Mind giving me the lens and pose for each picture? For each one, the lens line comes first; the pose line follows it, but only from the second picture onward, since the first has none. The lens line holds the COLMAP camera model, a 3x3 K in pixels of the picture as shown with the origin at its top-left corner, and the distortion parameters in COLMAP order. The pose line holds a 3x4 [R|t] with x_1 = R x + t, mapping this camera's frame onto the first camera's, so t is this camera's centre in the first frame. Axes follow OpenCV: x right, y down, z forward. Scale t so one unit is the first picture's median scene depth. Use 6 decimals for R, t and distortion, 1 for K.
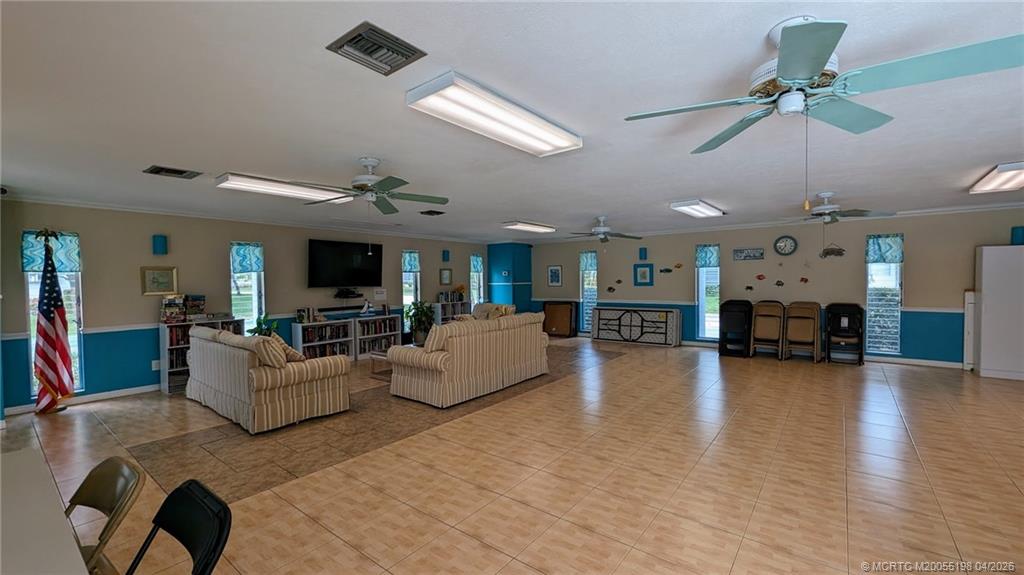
lens RADIAL K [[419.1, 0, 512.0], [0, 419.1, 287.5], [0, 0, 1]] dist [-0.000551, -0.000290]
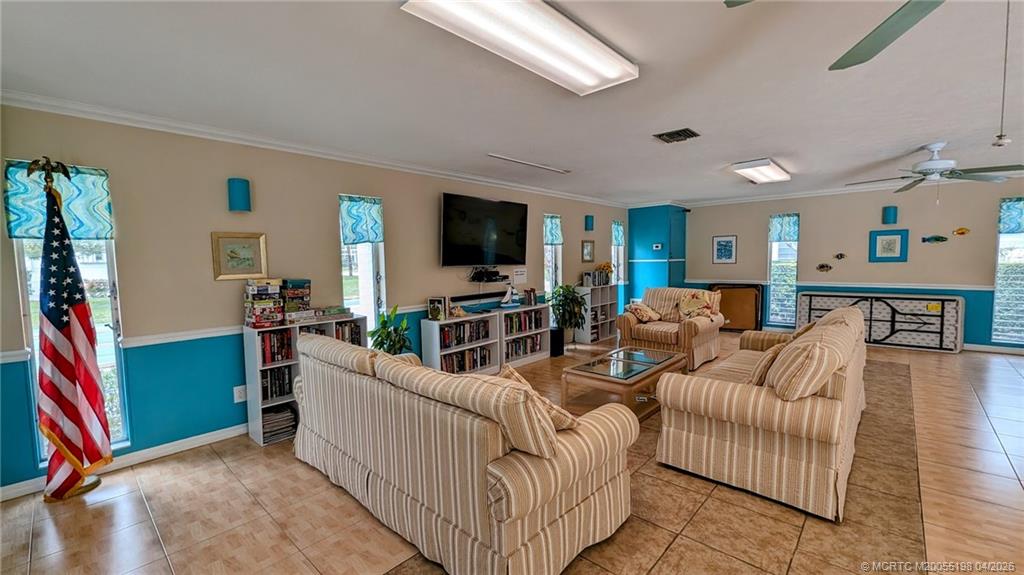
lens RADIAL K [[422.7, 0, 512.0], [0, 422.7, 287.5], [0, 0, 1]] dist [0.003382, 0.000268]
pose [[0.996929, -0.000348, -0.078308, -0.395645], [0.004225, 0.998773, 0.049352, 0.001254], [0.078195, -0.049531, 0.995707, 0.412760]]
